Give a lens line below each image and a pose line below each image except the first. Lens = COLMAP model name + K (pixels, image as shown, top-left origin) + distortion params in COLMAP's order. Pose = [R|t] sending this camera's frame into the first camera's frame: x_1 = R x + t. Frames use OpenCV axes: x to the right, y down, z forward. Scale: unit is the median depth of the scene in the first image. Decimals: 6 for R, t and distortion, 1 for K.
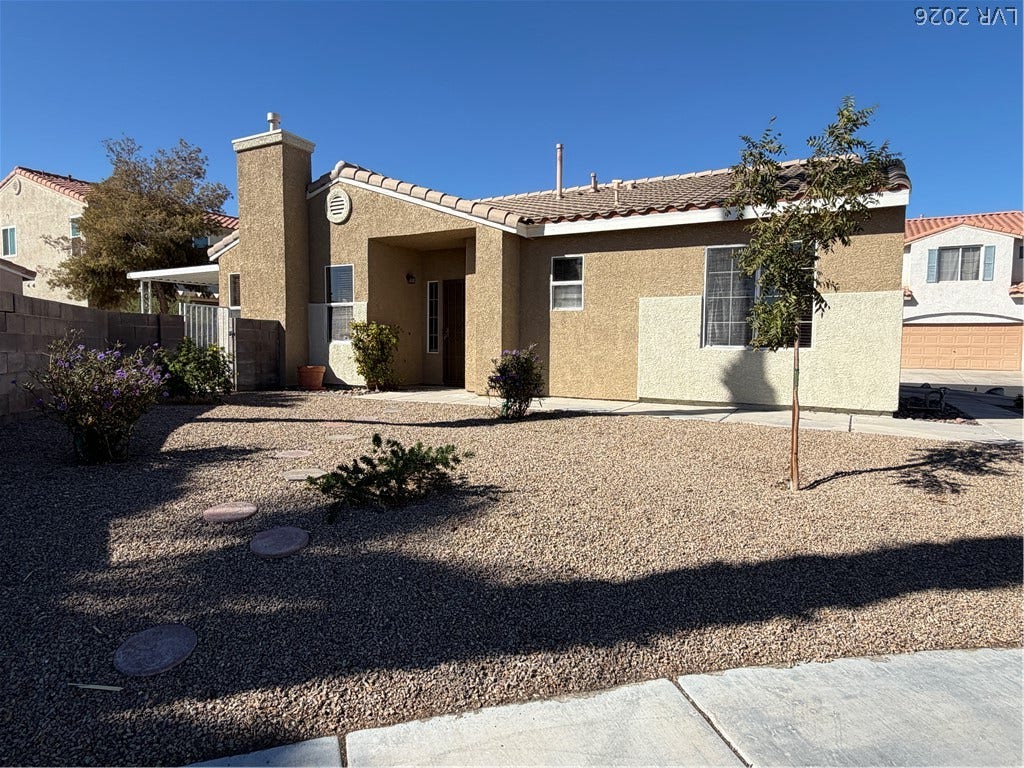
lens RADIAL K [[625.1, 0, 512.0], [0, 625.1, 384.0], [0, 0, 1]] dist [0.001898, 0.000263]
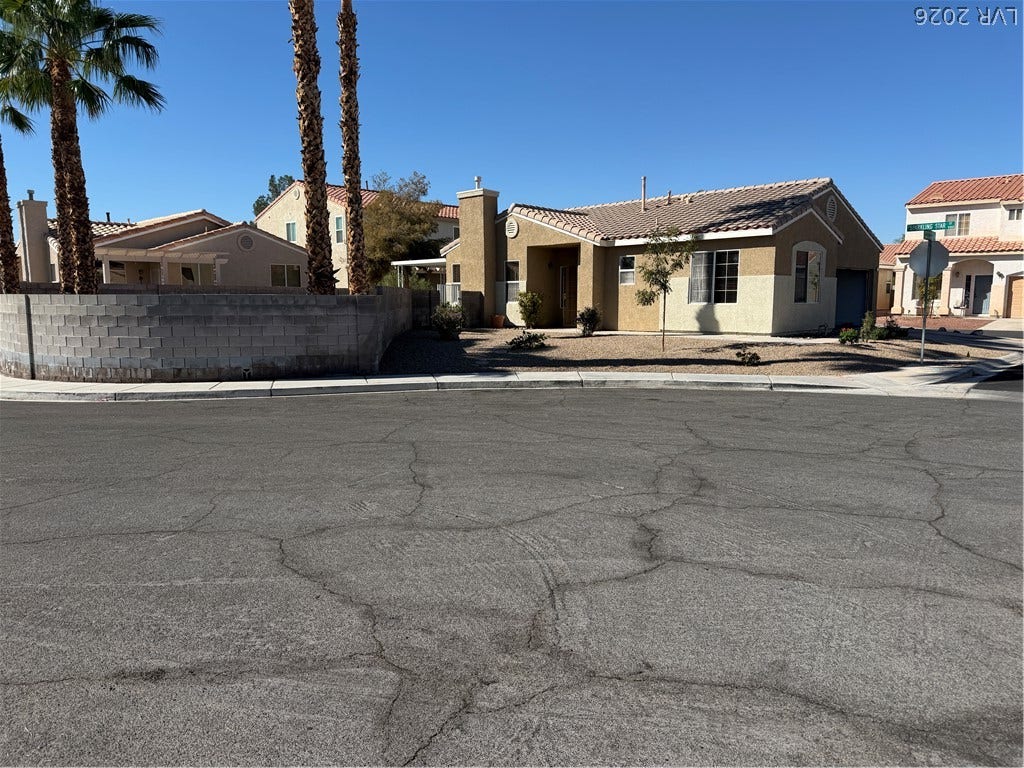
lens RADIAL K [[702.3, 0, 514.1], [0, 702.3, 397.0], [0, 0, 1]] dist [0.105706, -0.161957]
pose [[0.966555, 0.024314, -0.255305, 0.278457], [-0.004857, 0.997053, 0.076565, 0.054495], [0.256415, -0.072764, 0.963824, -1.063668]]
